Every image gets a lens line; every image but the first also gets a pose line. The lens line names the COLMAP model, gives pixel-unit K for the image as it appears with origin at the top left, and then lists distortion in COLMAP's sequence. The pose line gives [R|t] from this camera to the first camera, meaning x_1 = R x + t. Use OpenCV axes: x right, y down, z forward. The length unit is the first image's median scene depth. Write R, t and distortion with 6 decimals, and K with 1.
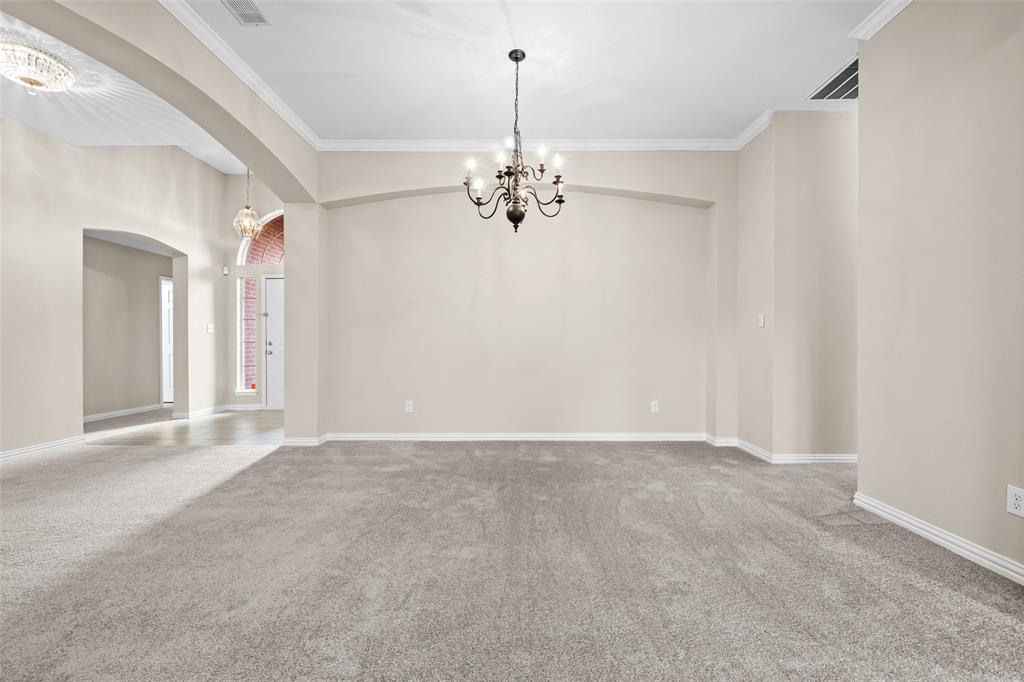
lens RADIAL K [[405.5, 0, 513.2], [0, 405.5, 345.0], [0, 0, 1]] dist [0.000972, -0.000064]
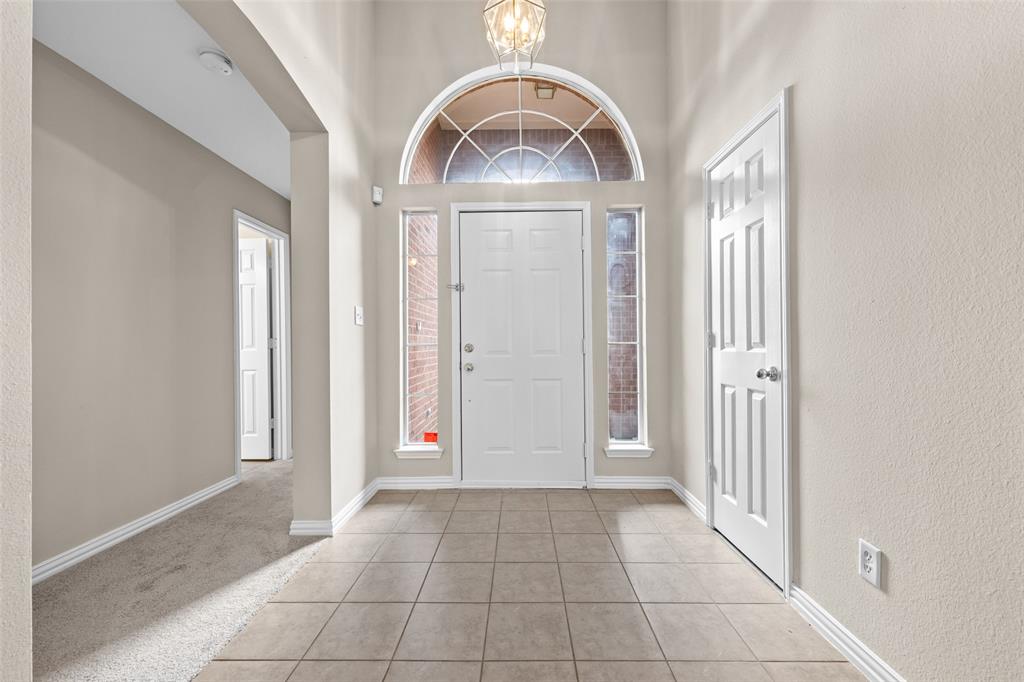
lens RADIAL K [[350.8, 0, 512.0], [0, 350.8, 341.0], [0, 0, 1]] dist [0.000851, 0.000067]
pose [[0.999971, -0.005221, 0.005623, -0.562076], [0.005273, 0.999943, -0.009260, -0.008160], [-0.005575, 0.009289, 0.999941, 0.599921]]
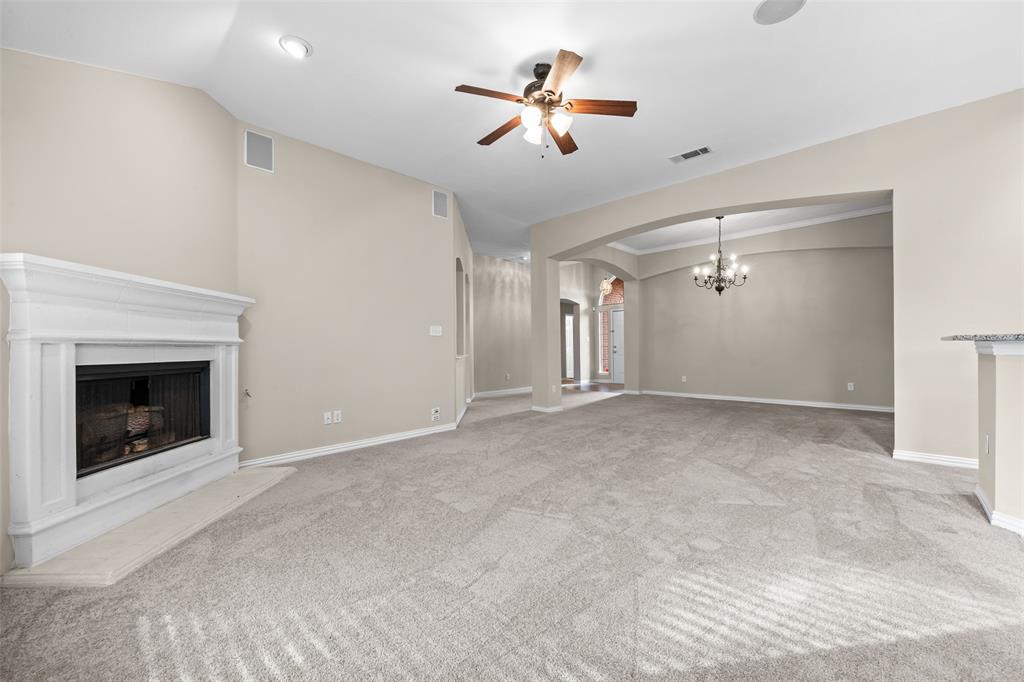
lens RADIAL K [[405.5, 0, 513.2], [0, 405.5, 345.0], [0, 0, 1]] dist [0.000972, -0.000064]
pose [[0.723760, -0.011522, -0.689956, 0.330174], [0.004678, 0.999920, -0.011791, 0.007059], [0.690036, 0.005306, 0.723755, -0.643360]]
